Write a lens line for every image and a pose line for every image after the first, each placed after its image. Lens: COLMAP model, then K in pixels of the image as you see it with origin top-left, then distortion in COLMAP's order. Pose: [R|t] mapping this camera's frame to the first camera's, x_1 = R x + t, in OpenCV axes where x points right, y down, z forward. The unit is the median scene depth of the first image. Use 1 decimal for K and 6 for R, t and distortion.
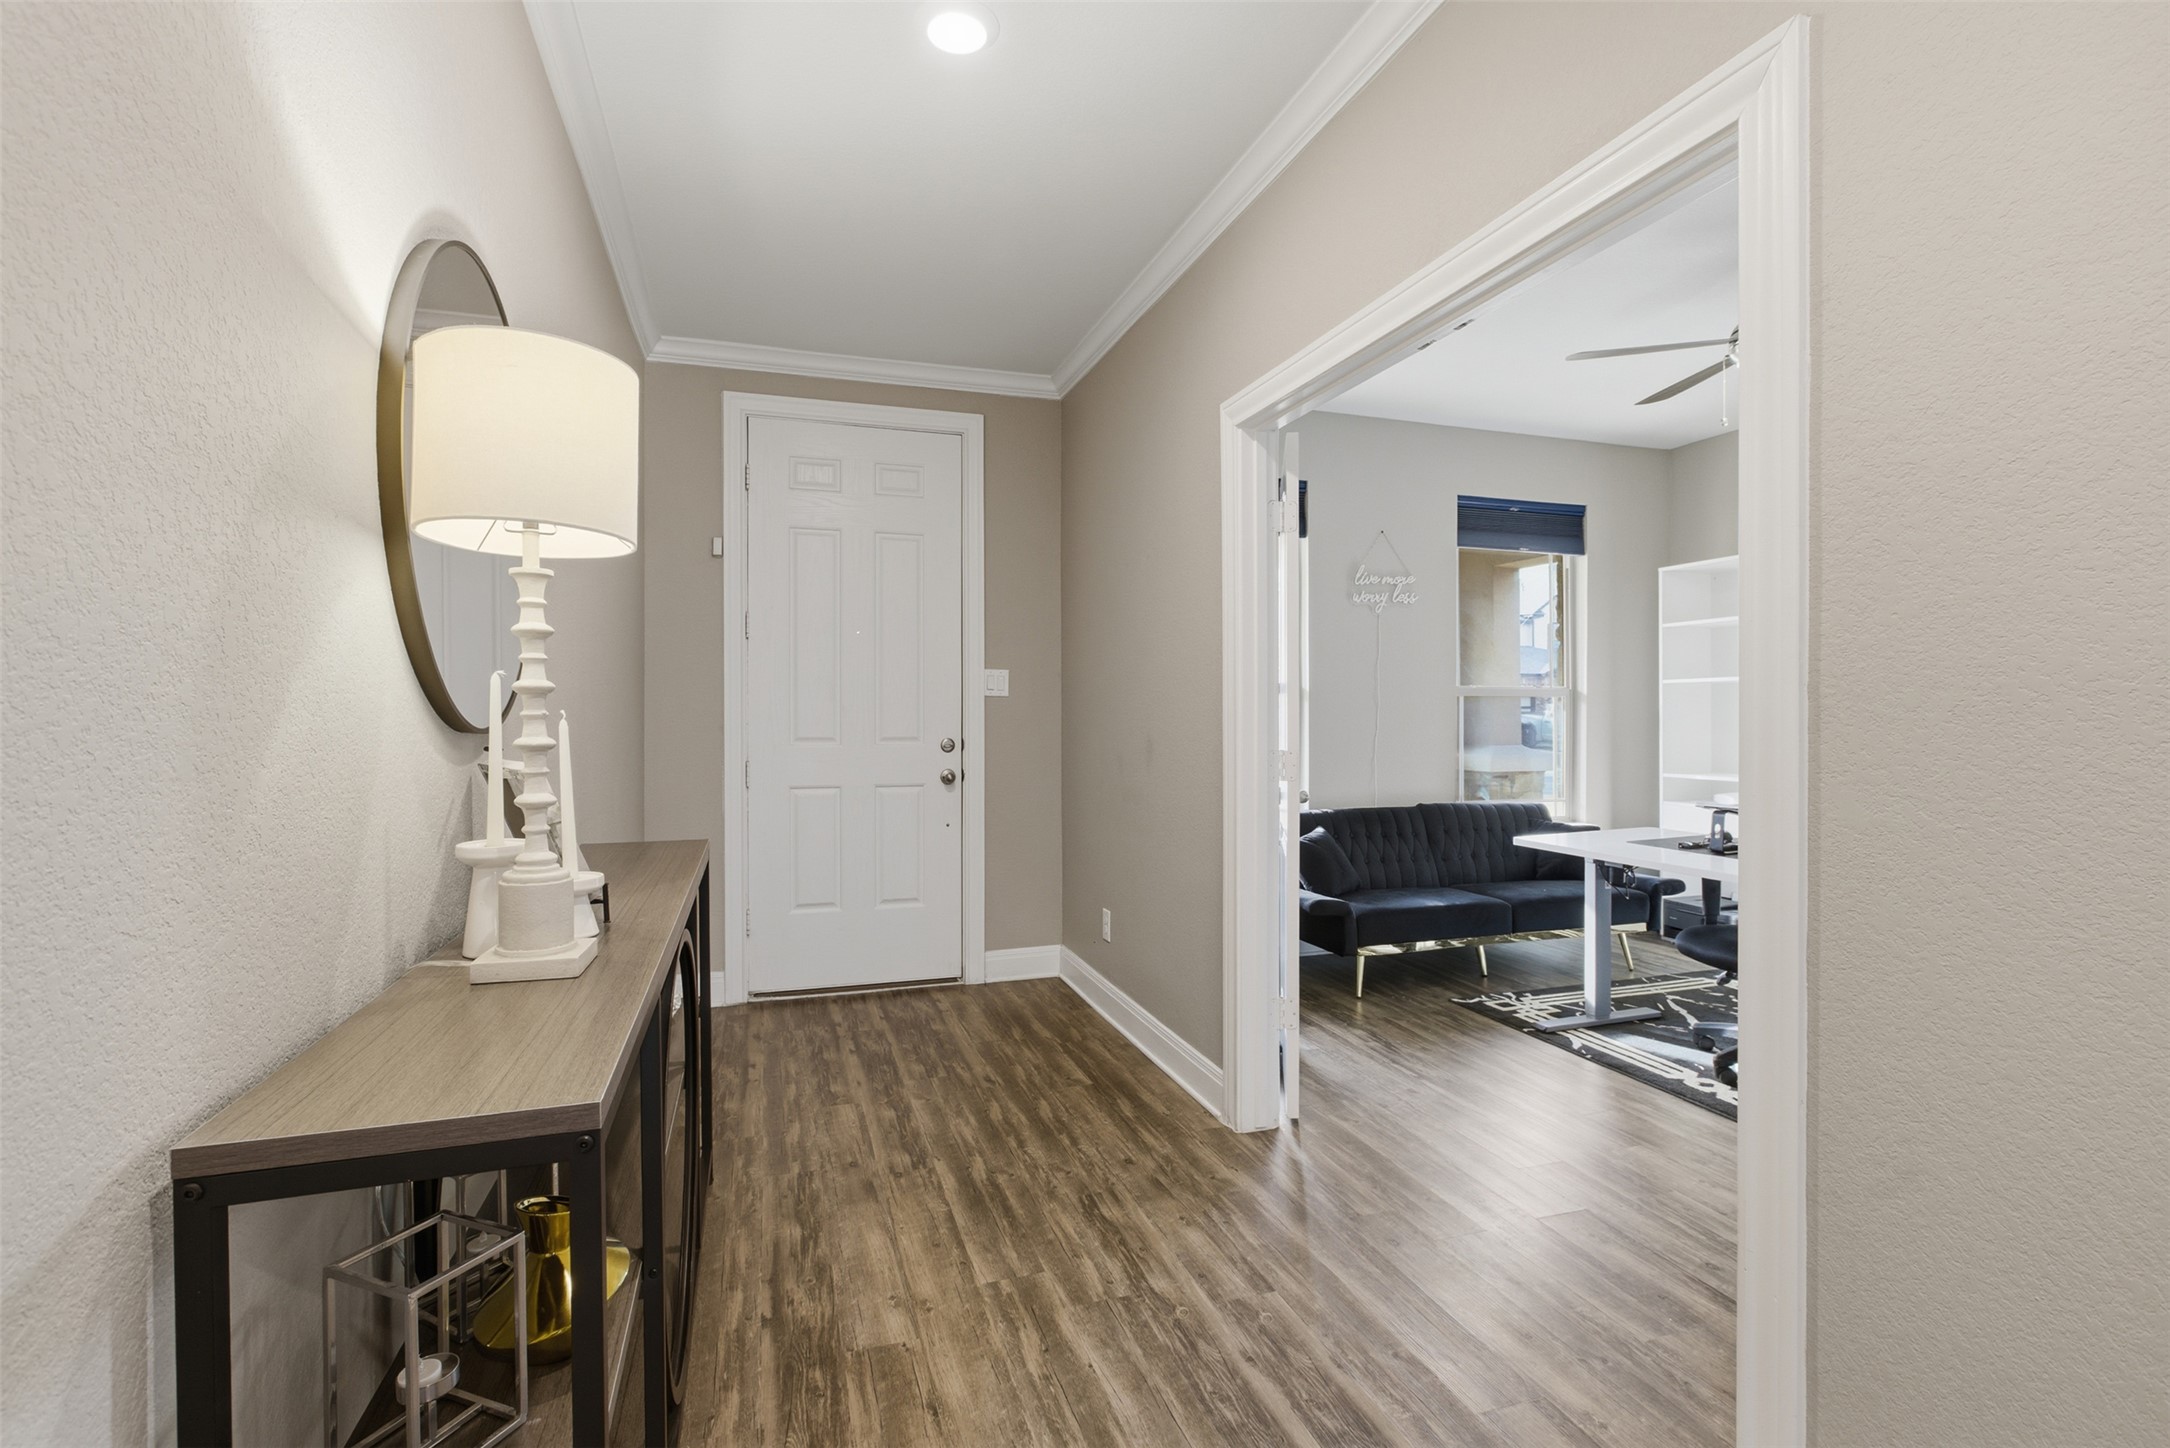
lens RADIAL K [[984.3, 0, 1091.5], [0, 984.3, 724.2], [0, 0, 1]] dist [-0.010214, 0.004580]
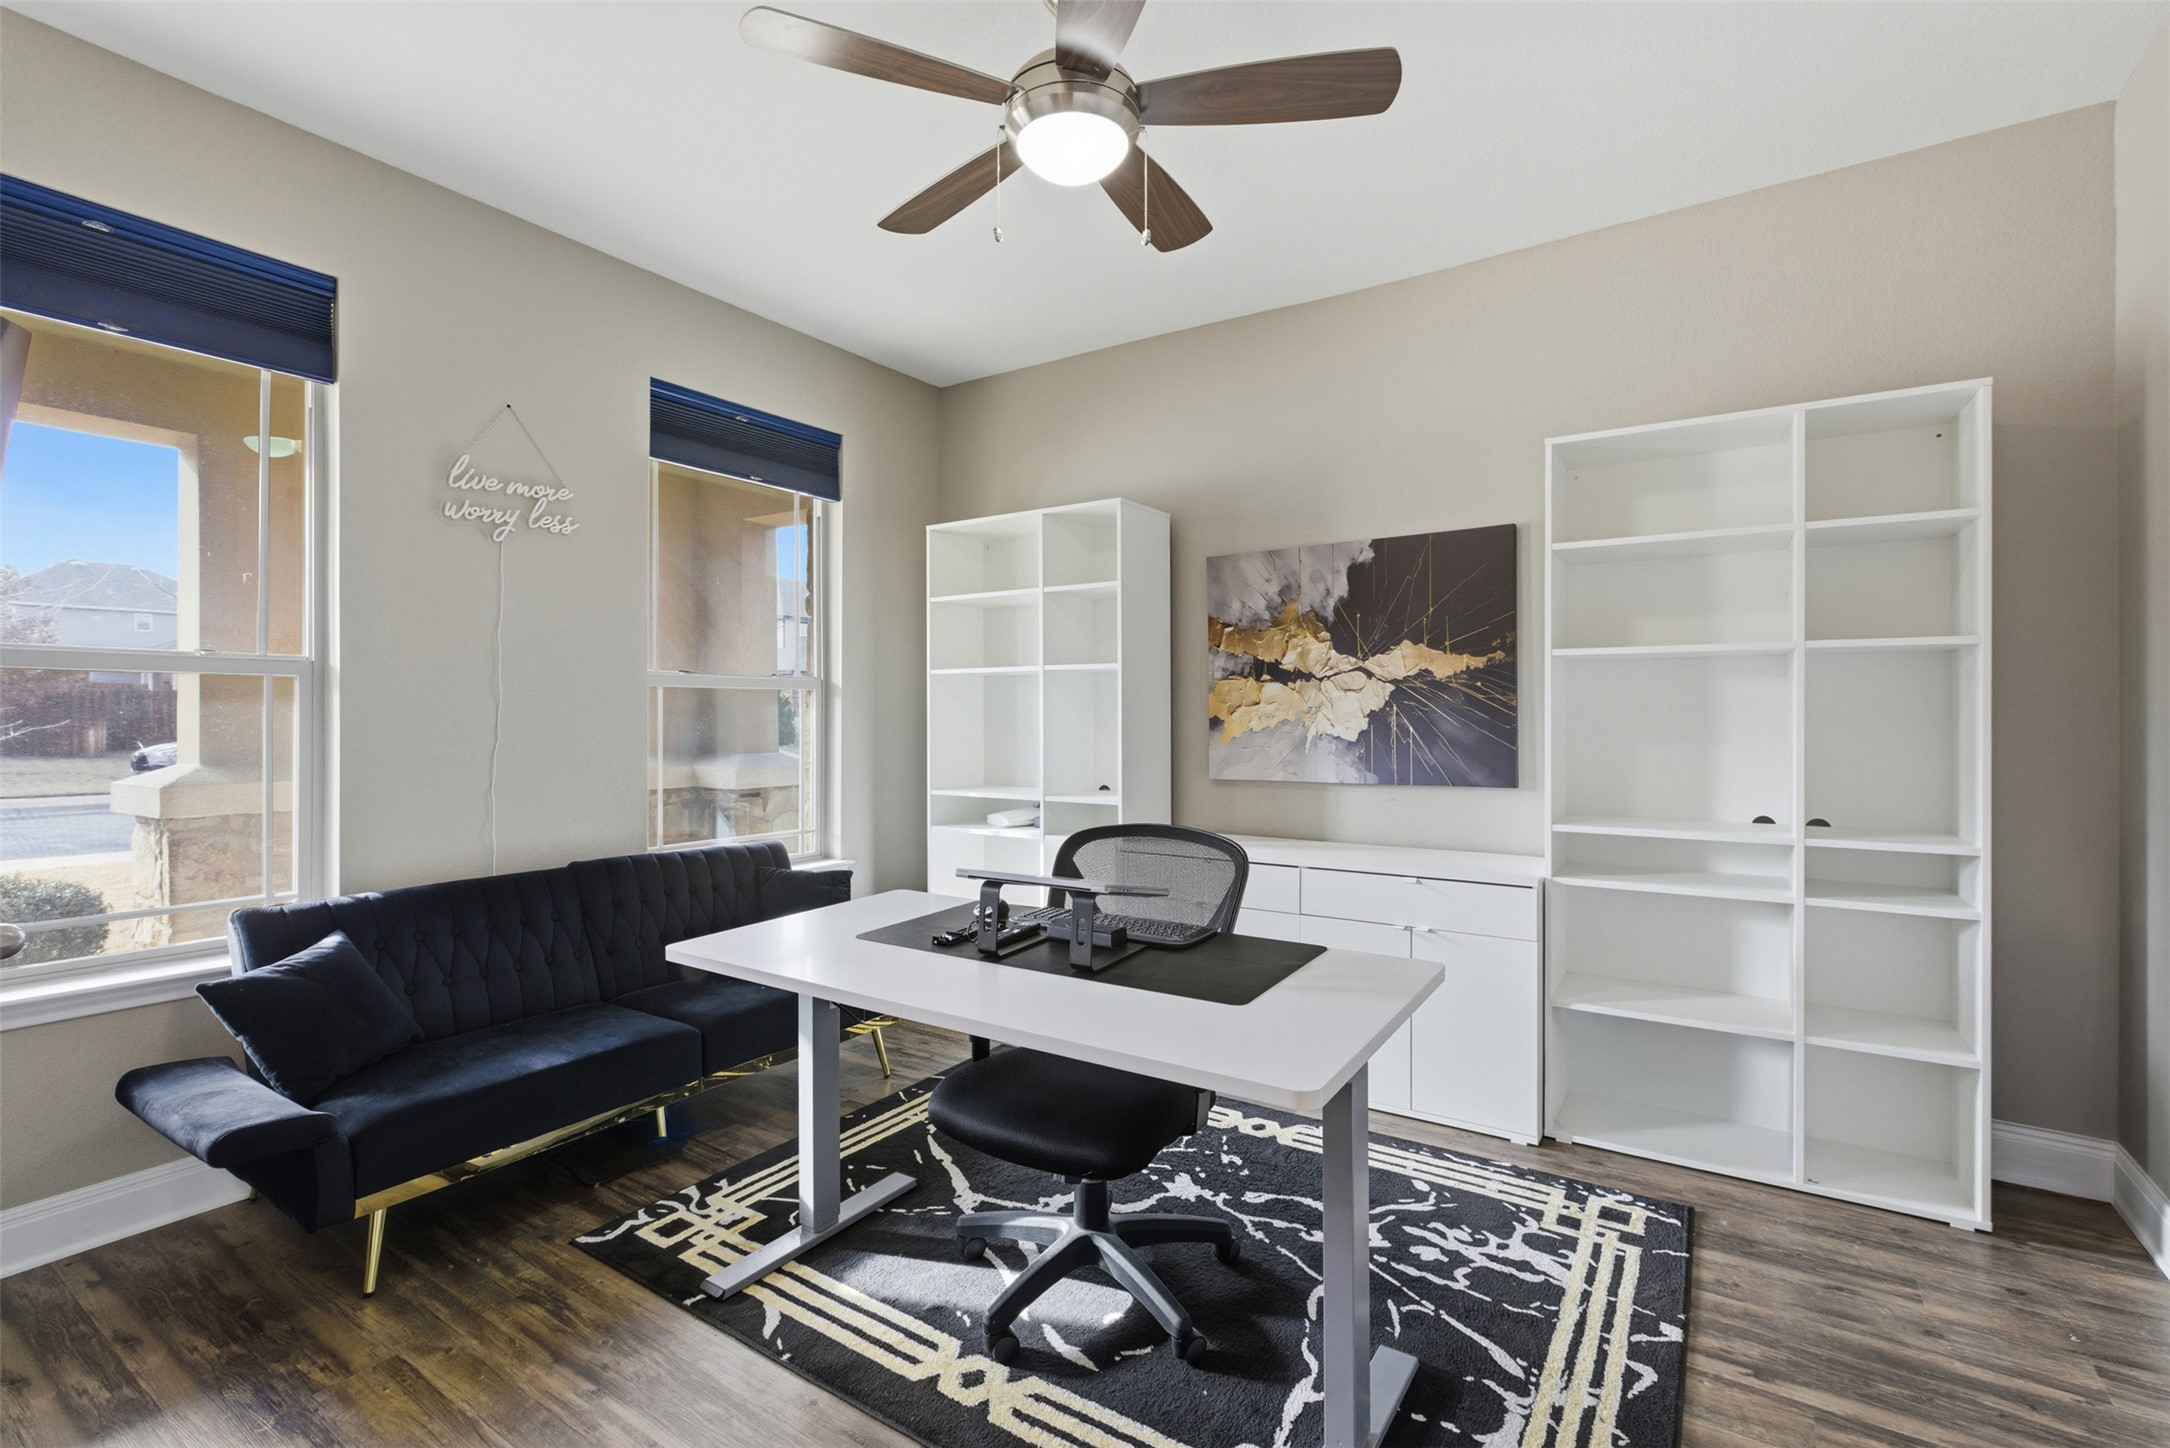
lens RADIAL K [[984.3, 0, 1086.5], [0, 984.3, 720.2], [0, 0, 1]] dist [-0.010214, 0.004580]
pose [[0.788870, -0.002202, 0.614556, 0.244883], [0.001820, 0.999998, 0.001247, -0.007681], [-0.614558, 0.000134, 0.788872, 0.378861]]
